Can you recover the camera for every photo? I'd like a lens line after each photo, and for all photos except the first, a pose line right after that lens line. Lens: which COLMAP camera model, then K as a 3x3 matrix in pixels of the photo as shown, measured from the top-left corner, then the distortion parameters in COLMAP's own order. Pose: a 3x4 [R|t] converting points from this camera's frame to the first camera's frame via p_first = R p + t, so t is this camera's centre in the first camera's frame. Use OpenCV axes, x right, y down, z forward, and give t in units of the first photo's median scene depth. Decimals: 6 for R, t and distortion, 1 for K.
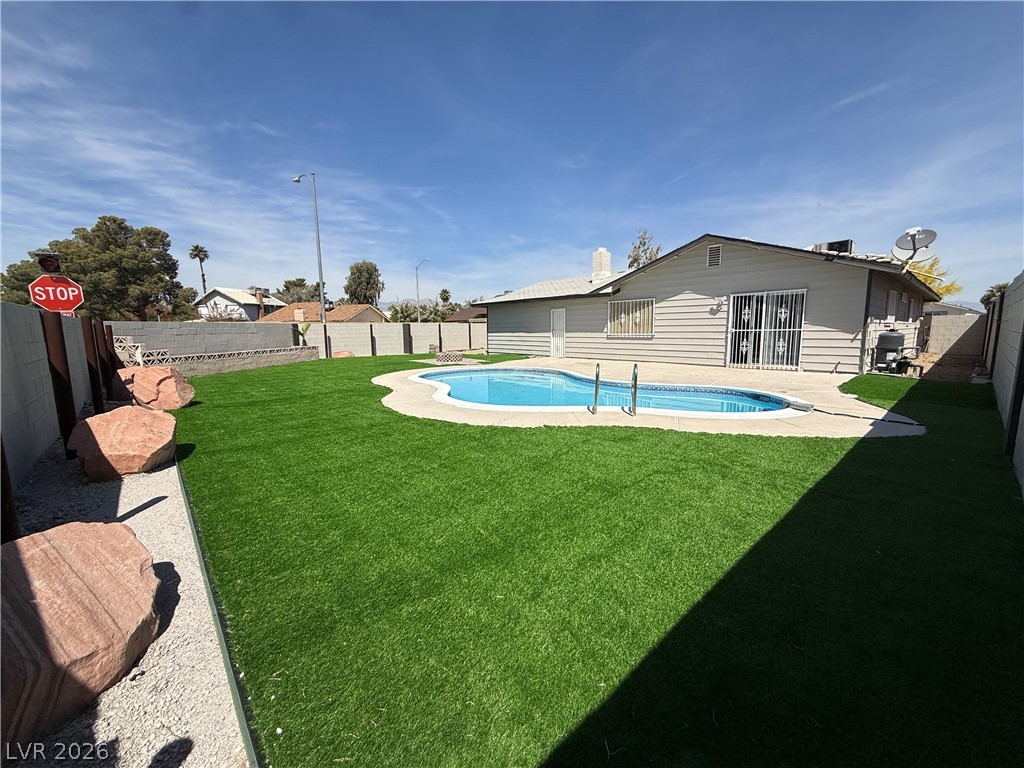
lens RADIAL K [[407.3, 0, 510.5], [0, 407.3, 384.2], [0, 0, 1]] dist [0.000468, -0.000101]
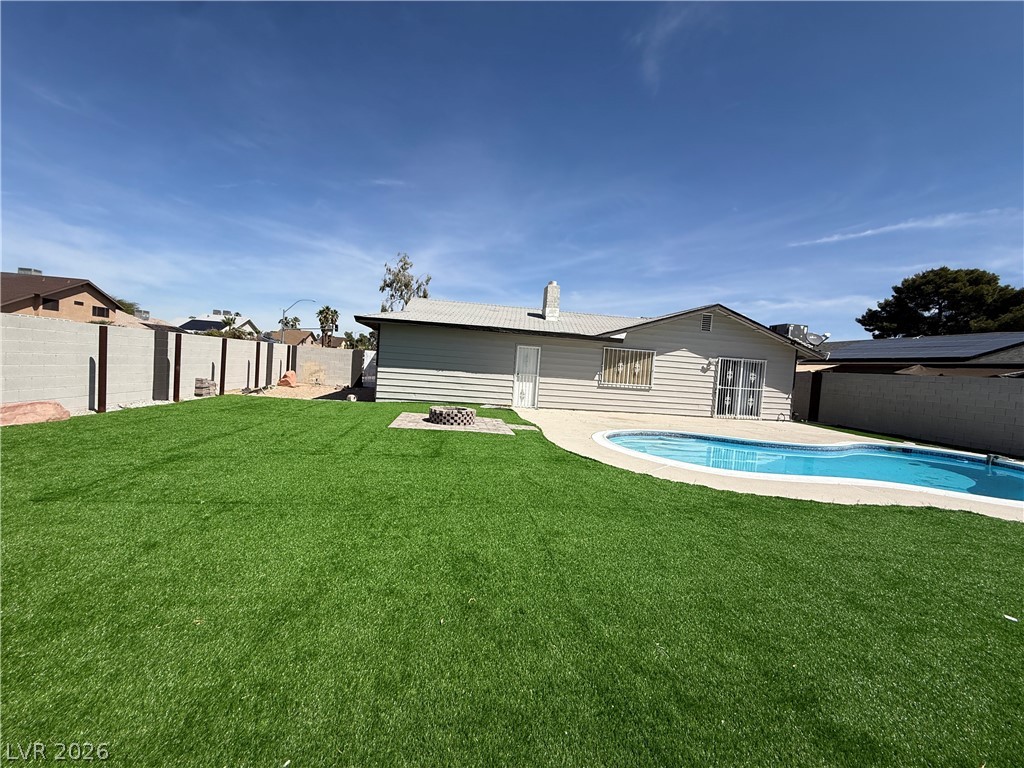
lens RADIAL K [[407.3, 0, 510.5], [0, 407.3, 384.2], [0, 0, 1]] dist [0.000468, -0.000101]
pose [[0.545540, 0.014440, 0.837961, -0.727904], [0.037262, 0.998445, -0.041464, -0.105486], [-0.837256, 0.053844, 0.544153, 0.797225]]
